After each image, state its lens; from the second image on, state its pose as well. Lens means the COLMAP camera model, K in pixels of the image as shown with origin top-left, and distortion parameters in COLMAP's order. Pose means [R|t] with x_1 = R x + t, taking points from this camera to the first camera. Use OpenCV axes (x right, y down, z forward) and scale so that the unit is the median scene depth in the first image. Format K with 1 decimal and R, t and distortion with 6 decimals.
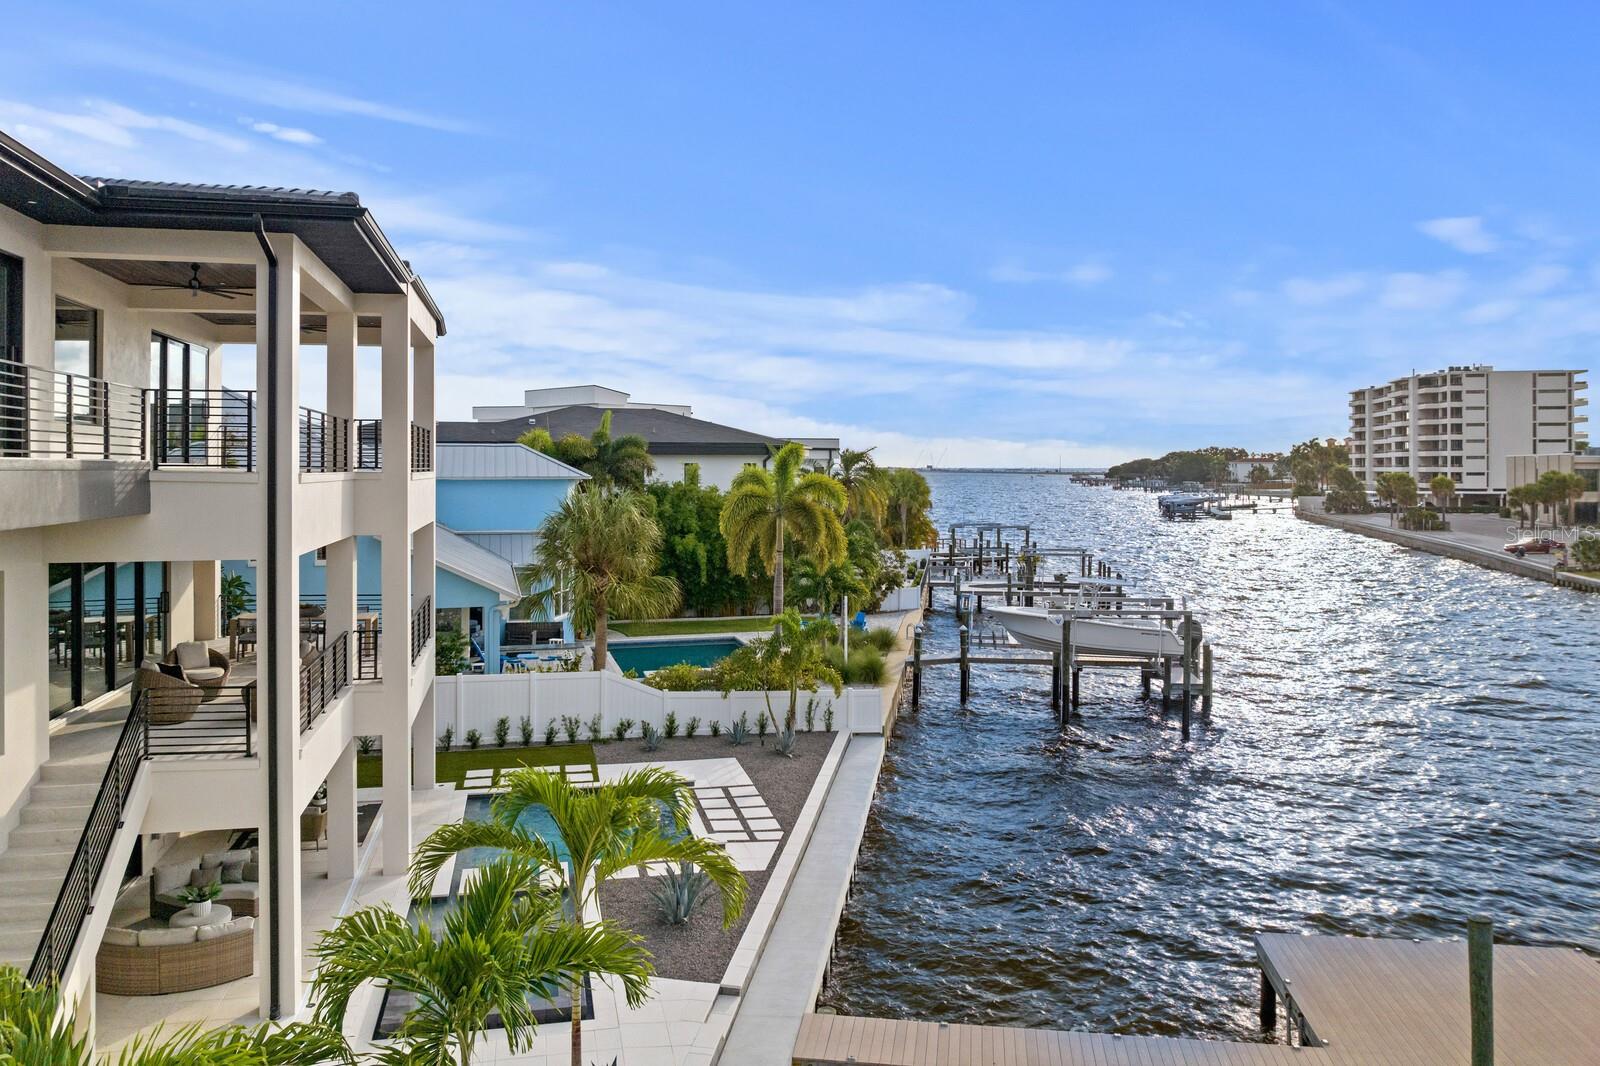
lens RADIAL K [[1135.7, 0, 799.7], [0, 1135.7, 538.8], [0, 0, 1]] dist [-0.018051, 0.002534]
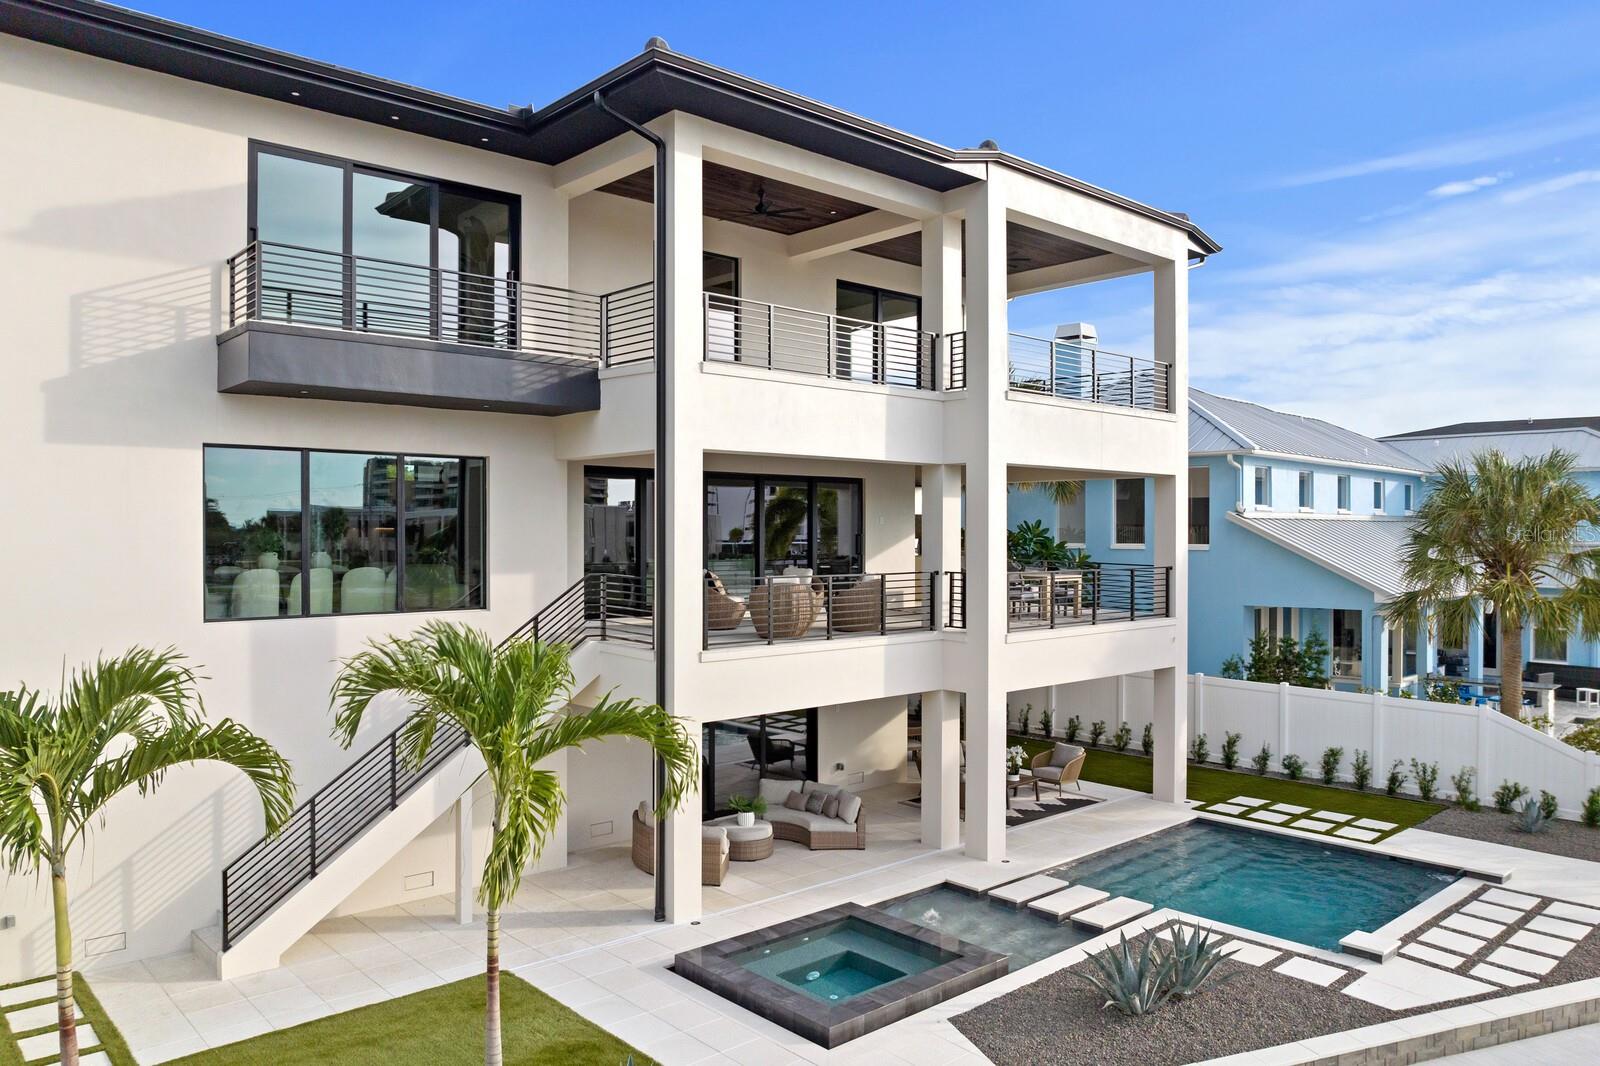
lens RADIAL K [[1135.7, 0, 805.3], [0, 1135.7, 528.1], [0, 0, 1]] dist [-0.018051, 0.002534]
pose [[0.491366, -0.001875, -0.870951, 0.247682], [-0.056920, 0.997791, -0.034261, 0.060663], [0.869091, 0.066409, 0.490174, 0.326410]]
